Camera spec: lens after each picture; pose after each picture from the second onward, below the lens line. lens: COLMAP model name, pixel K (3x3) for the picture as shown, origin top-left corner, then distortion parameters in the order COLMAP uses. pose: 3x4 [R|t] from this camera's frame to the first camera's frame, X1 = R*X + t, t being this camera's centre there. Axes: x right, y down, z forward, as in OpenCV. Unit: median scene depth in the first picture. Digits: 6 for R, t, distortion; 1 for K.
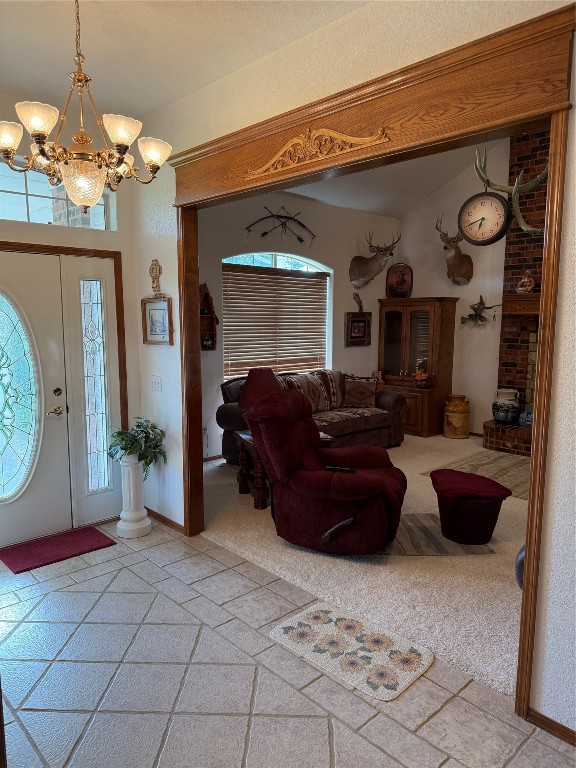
lens RADIAL K [[539.6, 0, 286.8], [0, 539.6, 384.2], [0, 0, 1]] dist [0.076760, -0.092625]
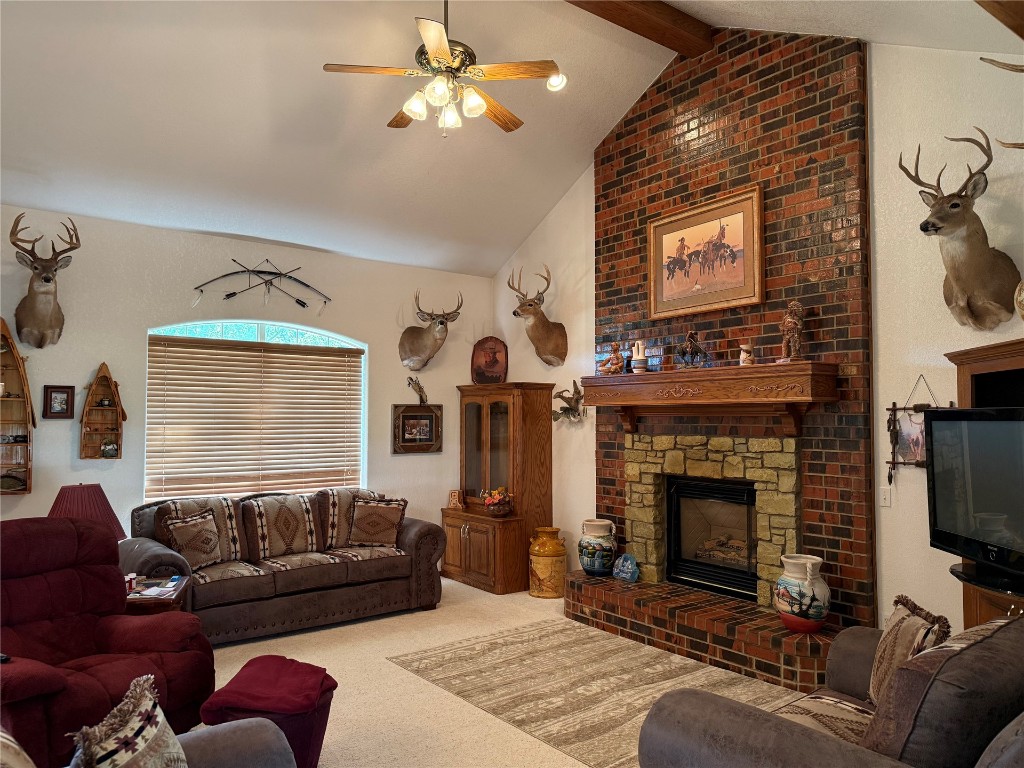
lens RADIAL K [[719.5, 0, 515.1], [0, 719.5, 382.3], [0, 0, 1]] dist [0.076760, -0.092625]
pose [[0.993828, -0.008962, -0.110573, 0.418237], [-0.010335, 0.984918, -0.172714, -0.003360], [0.110453, 0.172790, 0.978746, 0.121944]]
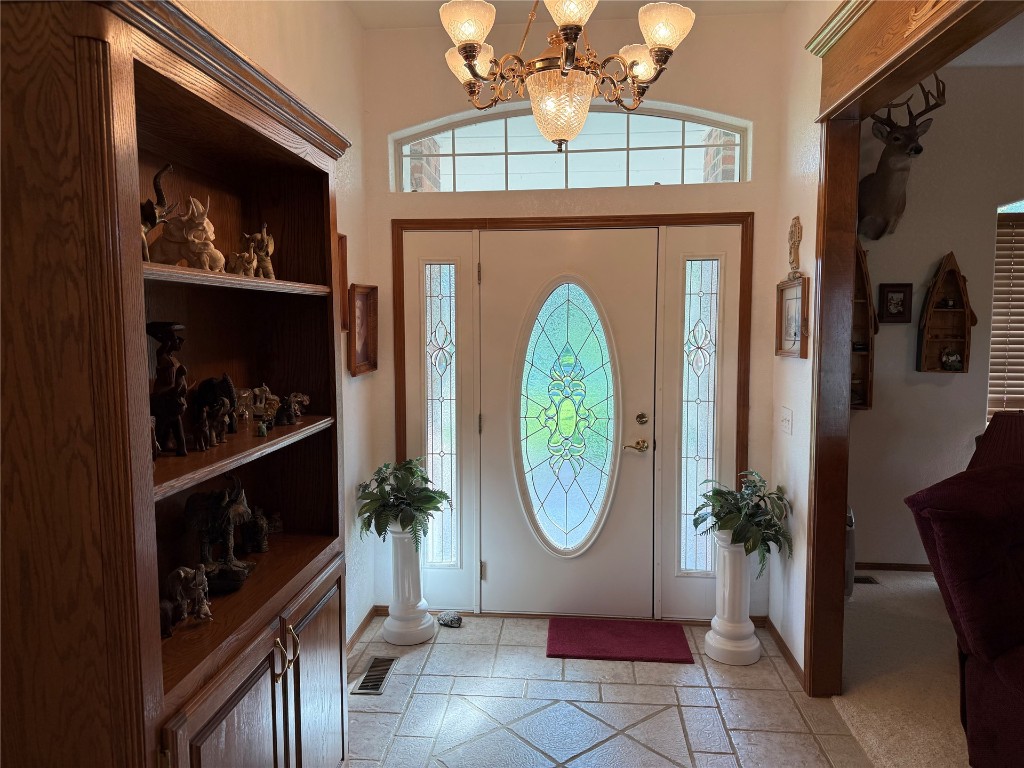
lens RADIAL K [[719.5, 0, 519.0], [0, 719.5, 381.0], [0, 0, 1]] dist [0.076760, -0.092625]
pose [[0.671319, 0.056143, -0.739039, 0.100213], [-0.087149, 0.996189, -0.003485, -0.010930], [0.736027, 0.066746, 0.673653, 0.149053]]
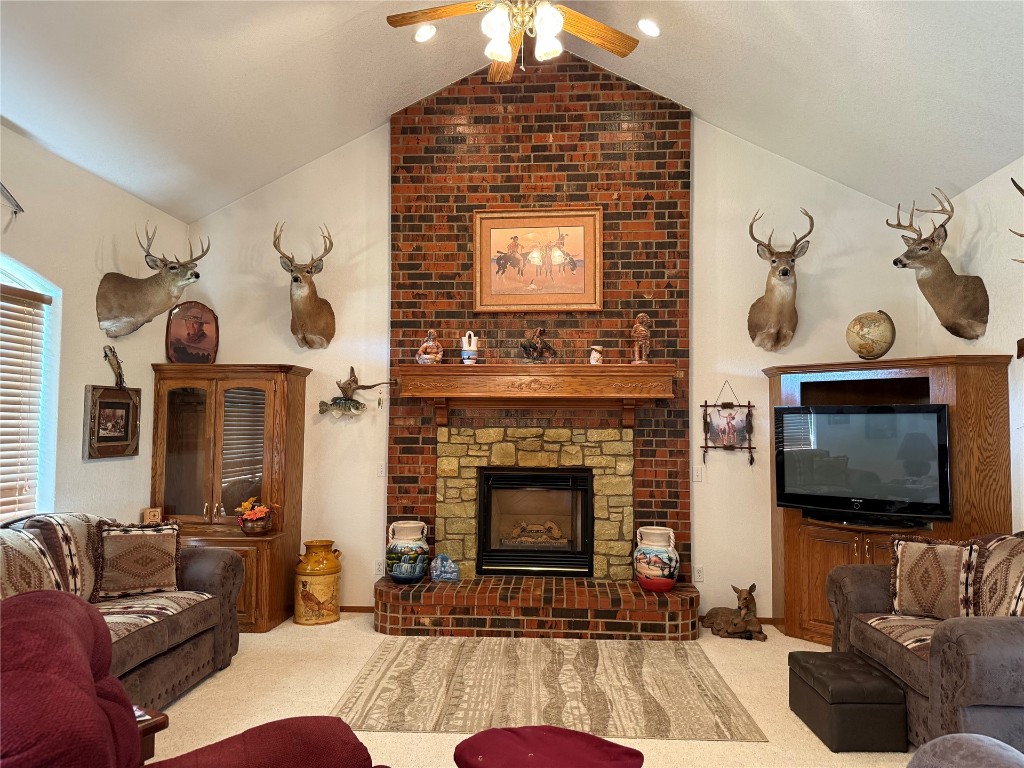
lens RADIAL K [[719.5, 0, 512.6], [0, 719.5, 385.1], [0, 0, 1]] dist [0.076760, -0.092625]
pose [[0.734768, 0.040392, 0.677115, -0.053571], [0.077754, 0.986631, -0.143229, -0.017011], [-0.673847, 0.157888, 0.721804, 0.345314]]
